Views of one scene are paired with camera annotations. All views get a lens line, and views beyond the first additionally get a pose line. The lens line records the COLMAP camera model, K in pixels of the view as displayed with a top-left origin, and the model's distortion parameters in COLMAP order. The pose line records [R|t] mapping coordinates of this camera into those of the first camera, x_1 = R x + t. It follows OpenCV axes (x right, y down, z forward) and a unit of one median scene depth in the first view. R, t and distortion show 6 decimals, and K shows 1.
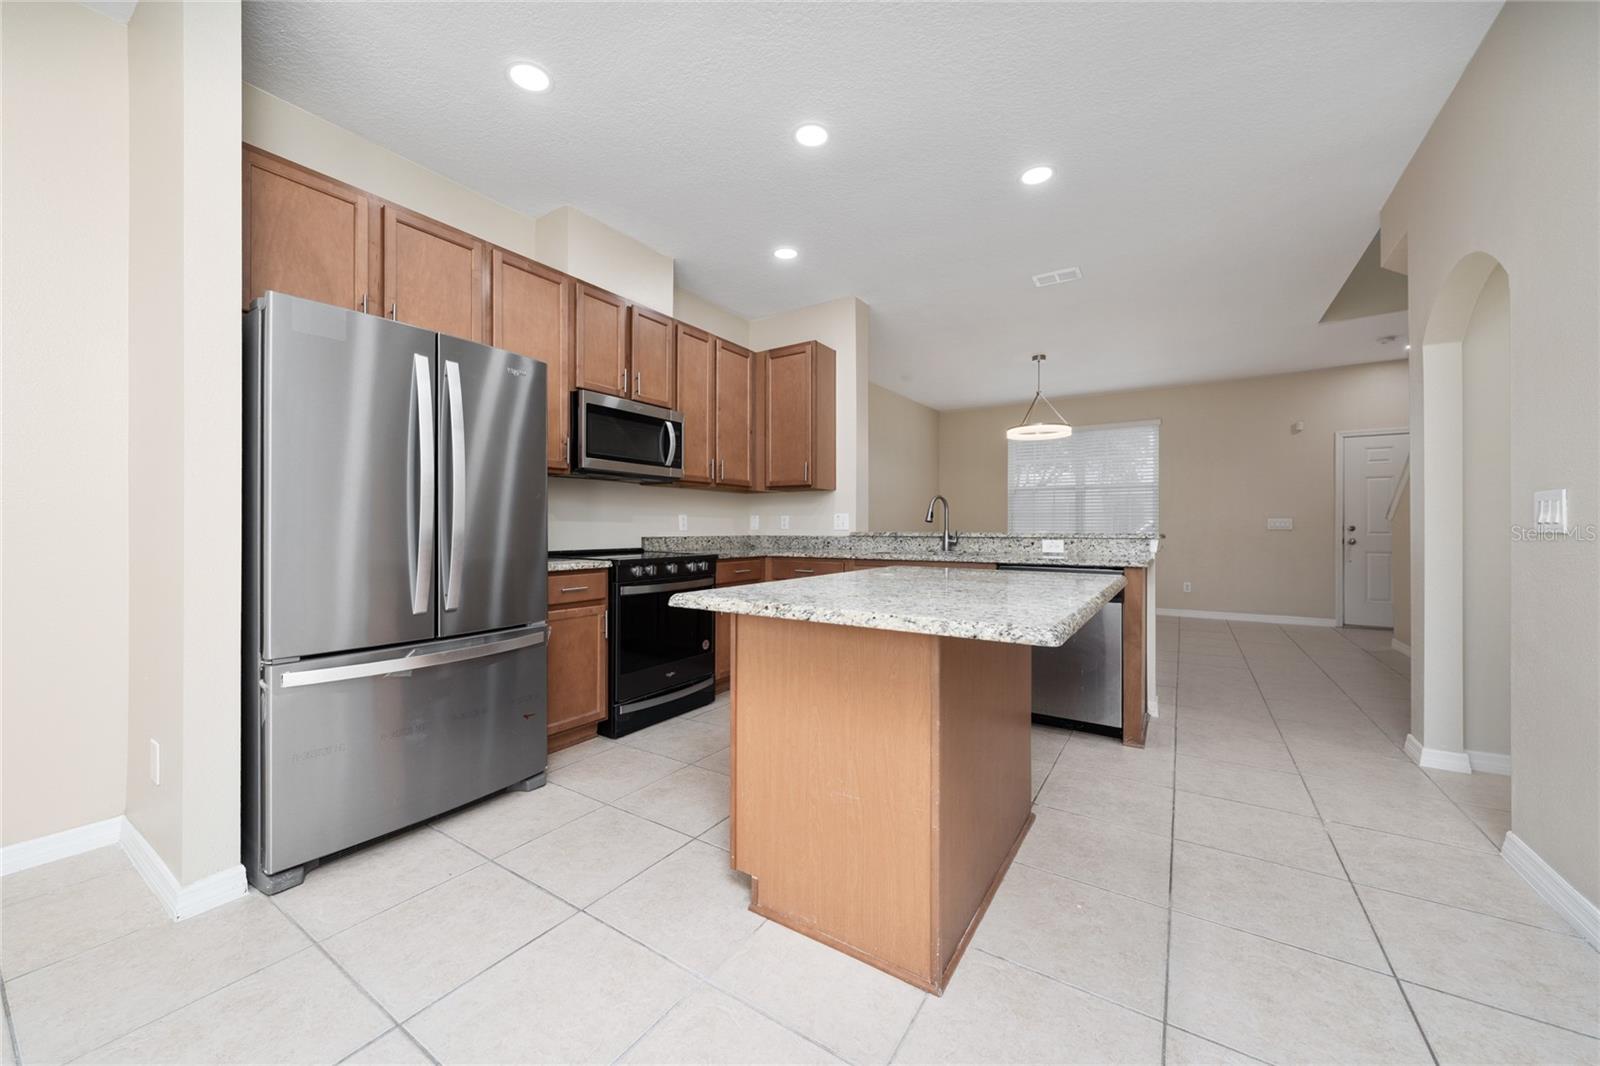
lens RADIAL K [[570.7, 0, 812.1], [0, 570.7, 529.8], [0, 0, 1]] dist [-0.001424, 0.000017]
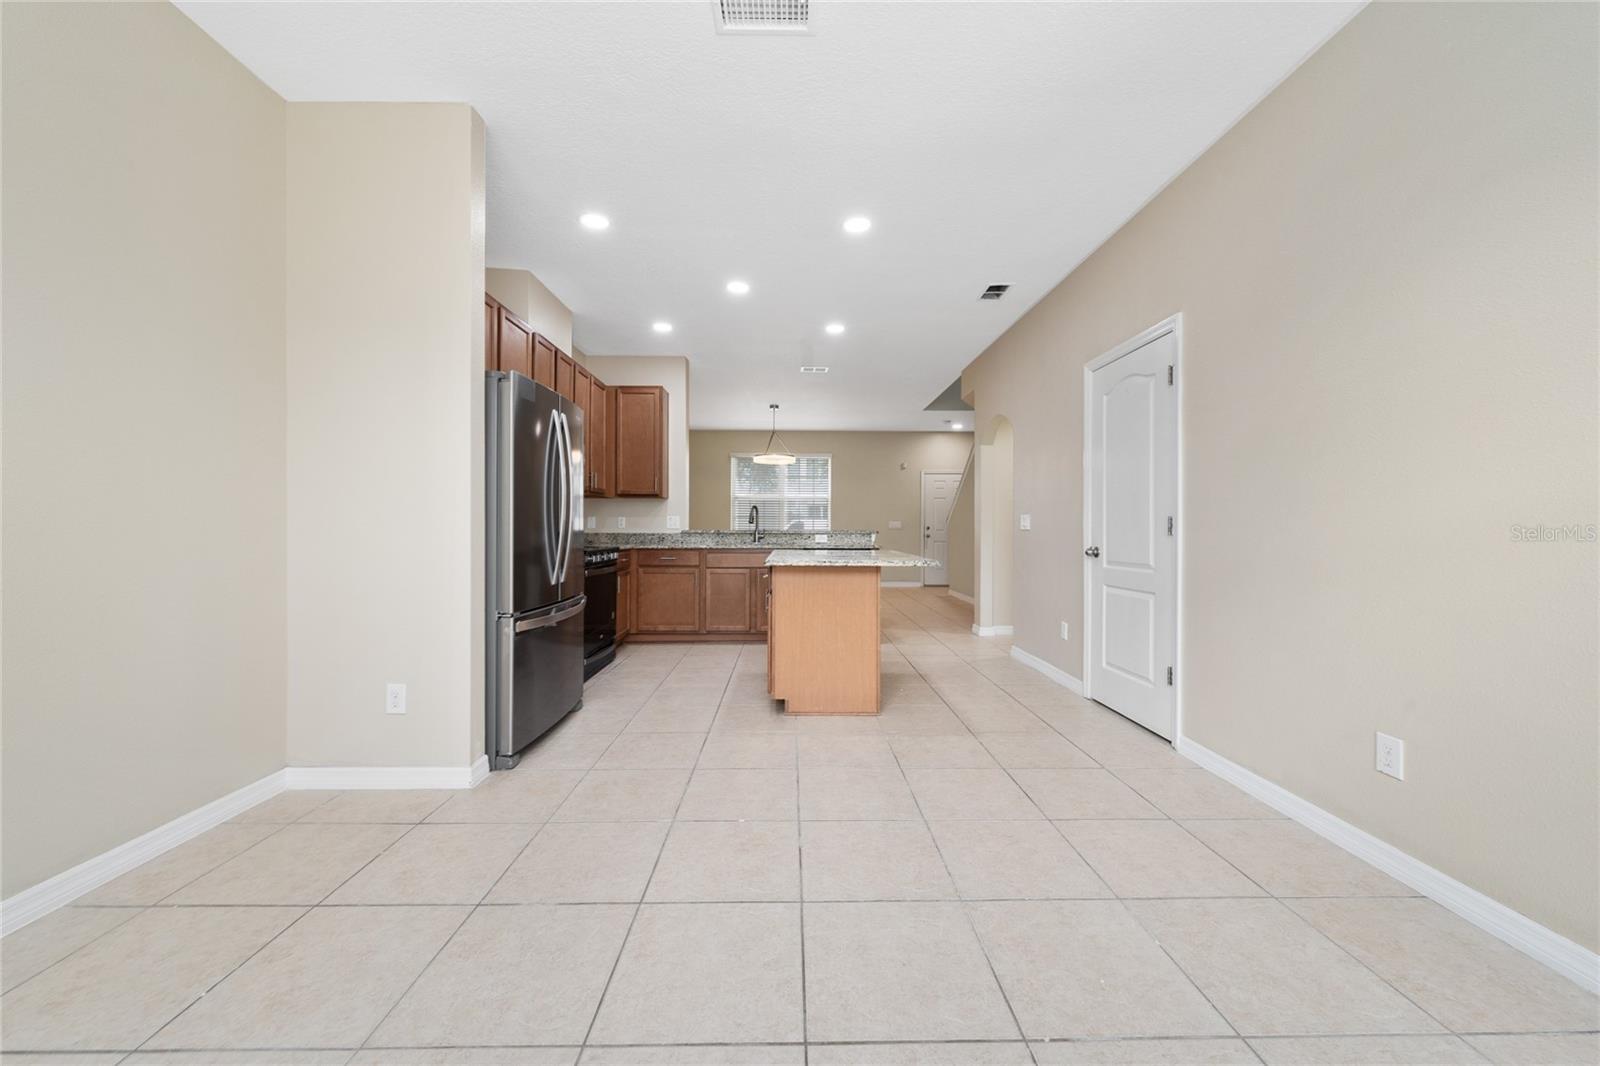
lens RADIAL K [[570.7, 0, 797.1], [0, 570.7, 526.9], [0, 0, 1]] dist [-0.001424, 0.000017]
pose [[0.829600, 0.002480, 0.558352, -0.455072], [-0.000756, 0.999994, -0.003318, 0.000736], [-0.558357, 0.002331, 0.829597, -0.265504]]
